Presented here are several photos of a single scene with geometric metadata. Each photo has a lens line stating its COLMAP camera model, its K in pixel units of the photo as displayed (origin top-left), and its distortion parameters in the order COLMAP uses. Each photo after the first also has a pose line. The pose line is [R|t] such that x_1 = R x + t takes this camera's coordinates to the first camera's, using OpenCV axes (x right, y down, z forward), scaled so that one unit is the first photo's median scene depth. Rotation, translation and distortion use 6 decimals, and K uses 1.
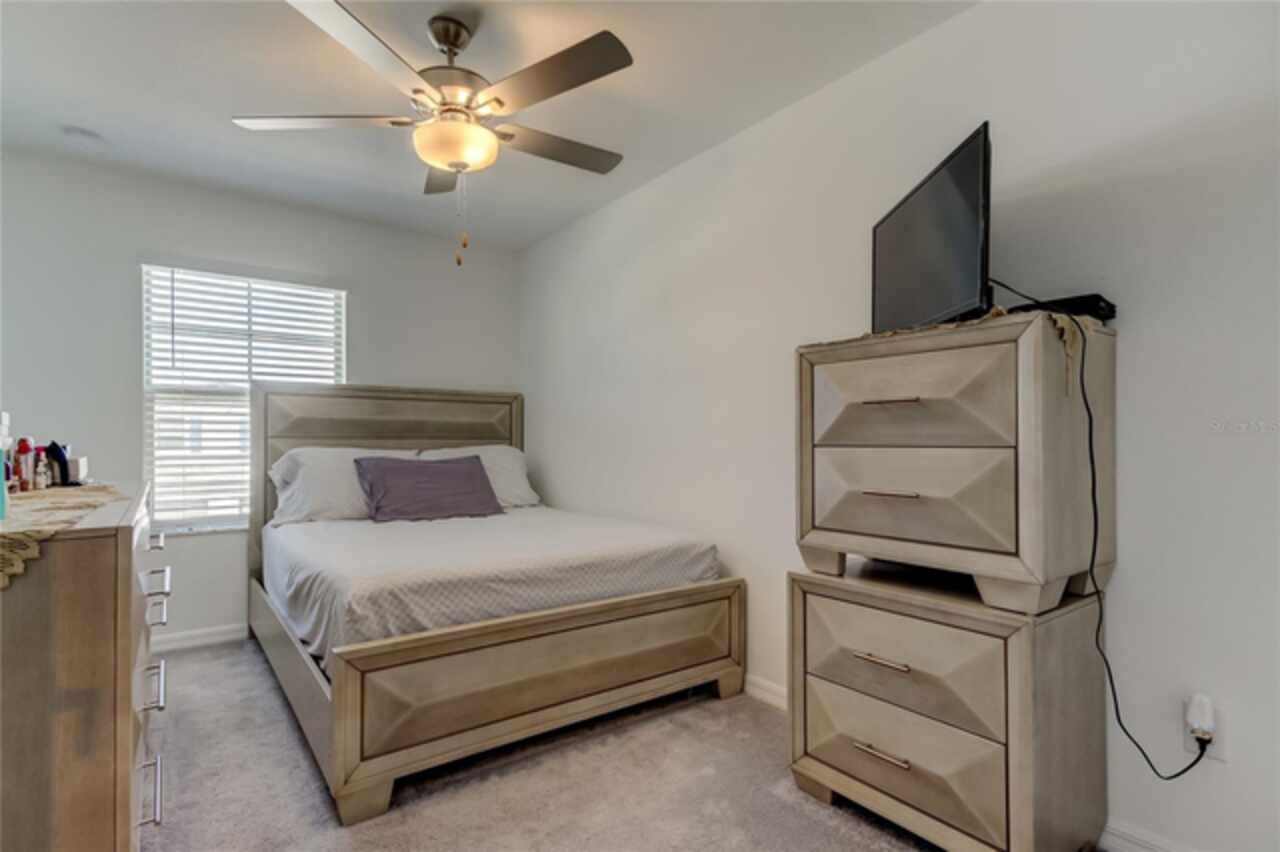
lens RADIAL K [[644.9, 0, 638.0], [0, 644.9, 443.8], [0, 0, 1]] dist [0.002887, 0.000630]
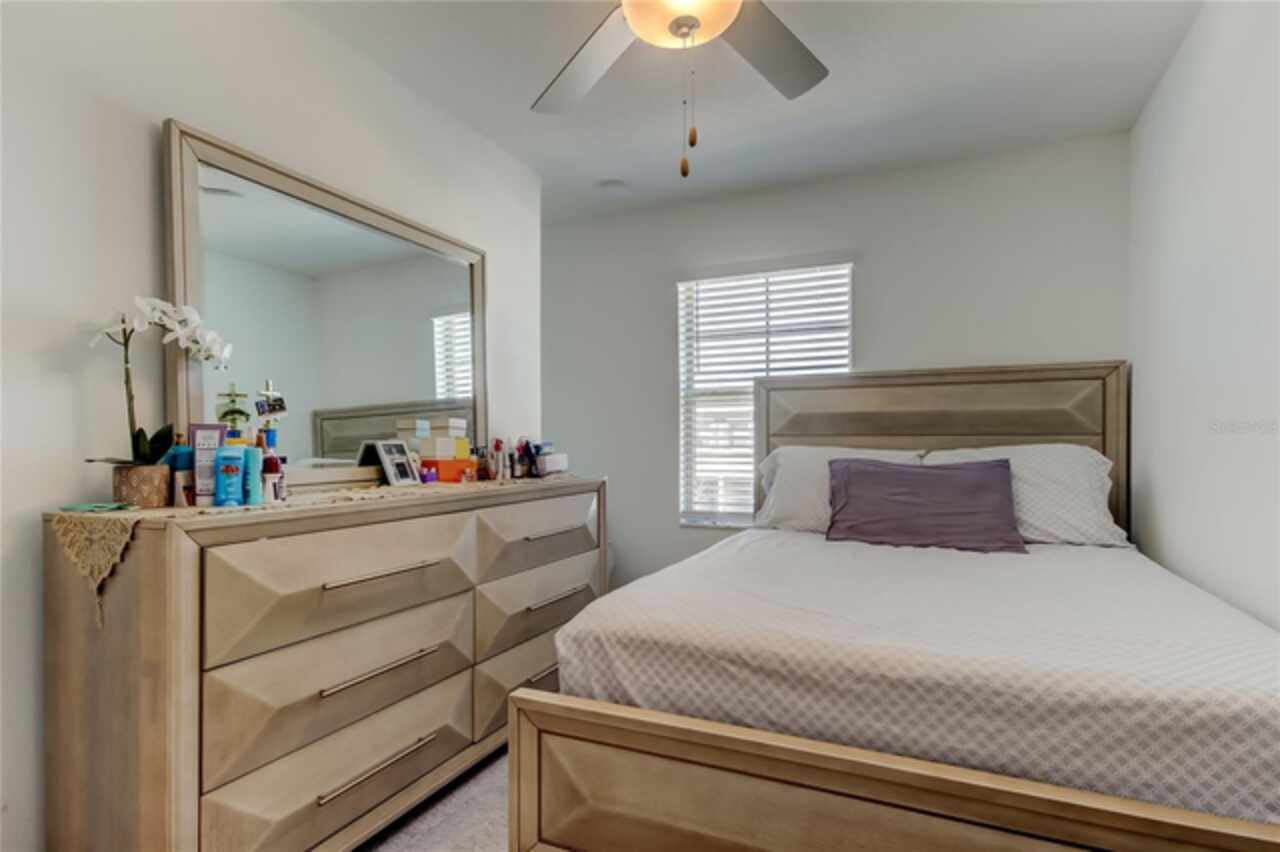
lens RADIAL K [[644.9, 0, 638.0], [0, 644.9, 443.8], [0, 0, 1]] dist [0.002887, 0.000630]
pose [[0.482559, 0.001865, -0.875862, 0.180768], [0.001106, 0.999996, 0.002738, -0.000431], [0.875863, -0.002290, 0.482555, 0.399602]]
